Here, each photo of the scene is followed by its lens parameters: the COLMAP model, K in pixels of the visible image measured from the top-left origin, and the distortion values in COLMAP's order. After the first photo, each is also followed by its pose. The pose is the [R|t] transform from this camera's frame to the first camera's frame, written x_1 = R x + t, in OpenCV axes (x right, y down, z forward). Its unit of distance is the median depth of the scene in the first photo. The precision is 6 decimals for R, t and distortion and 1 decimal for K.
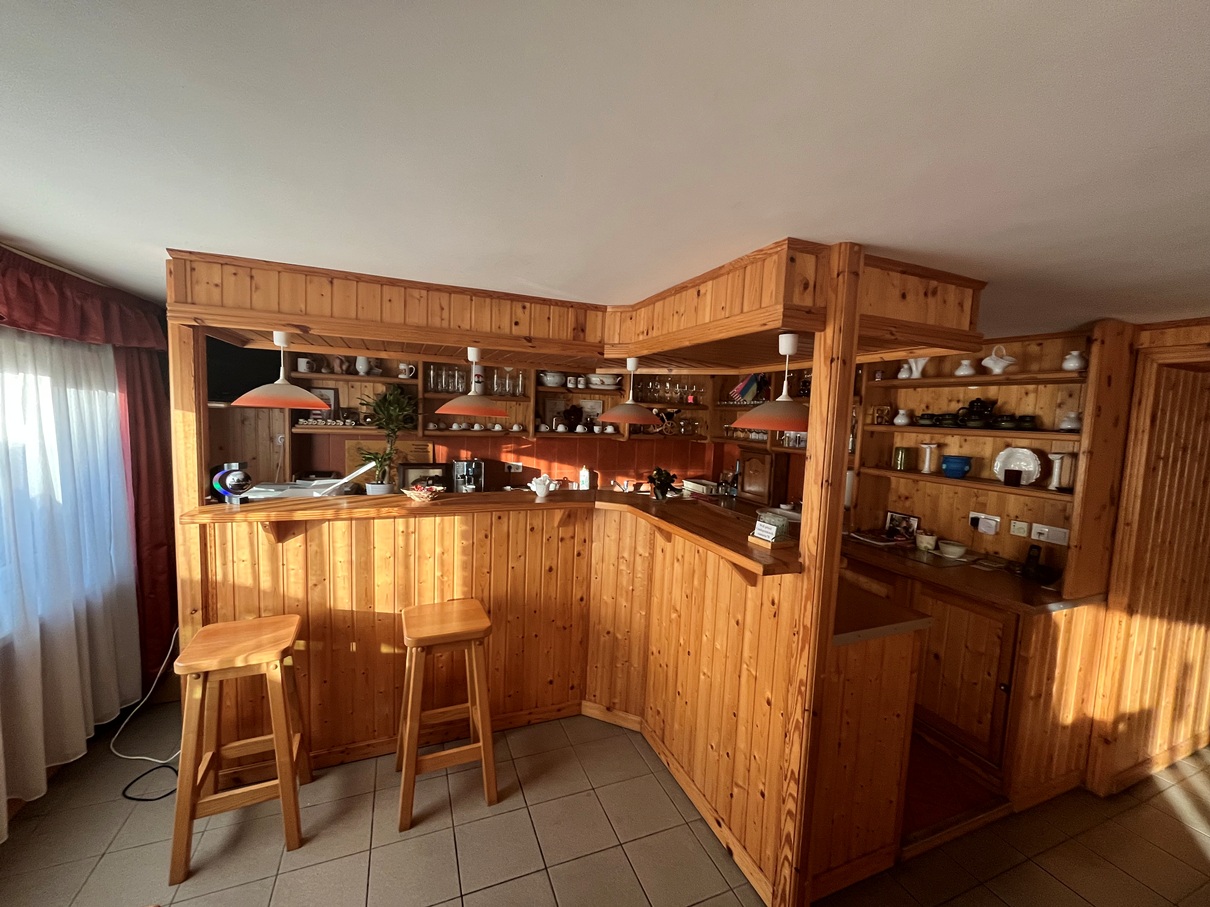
lens RADIAL K [[486.8, 0, 600.5], [0, 486.8, 455.3], [0, 0, 1]] dist [-0.001049, 0.000030]
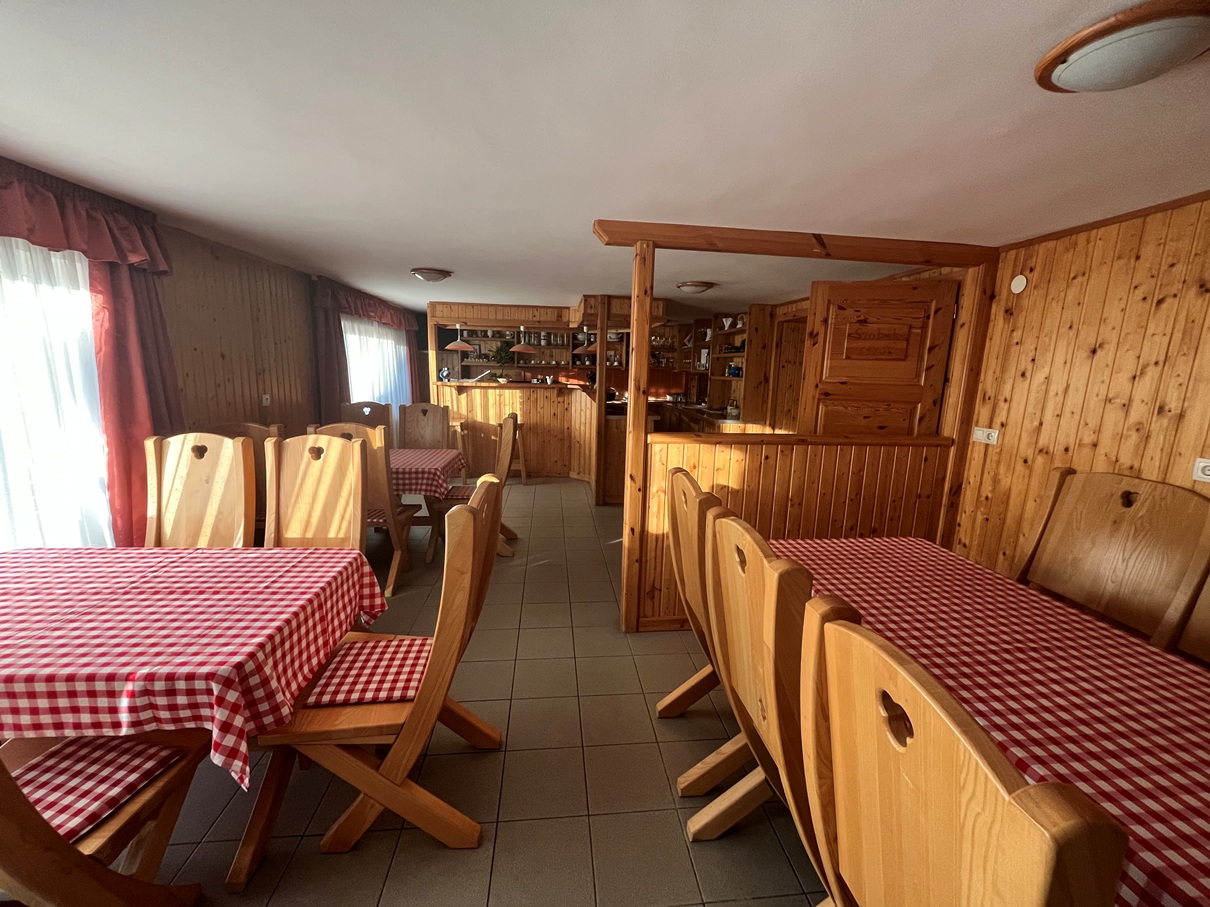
lens RADIAL K [[486.8, 0, 604.3], [0, 486.8, 454.0], [0, 0, 1]] dist [-0.001049, 0.000030]
pose [[0.961927, 0.030912, -0.271552, 0.905028], [-0.009355, 0.996725, 0.080326, 0.258325], [0.273145, -0.074727, 0.959066, -1.464207]]
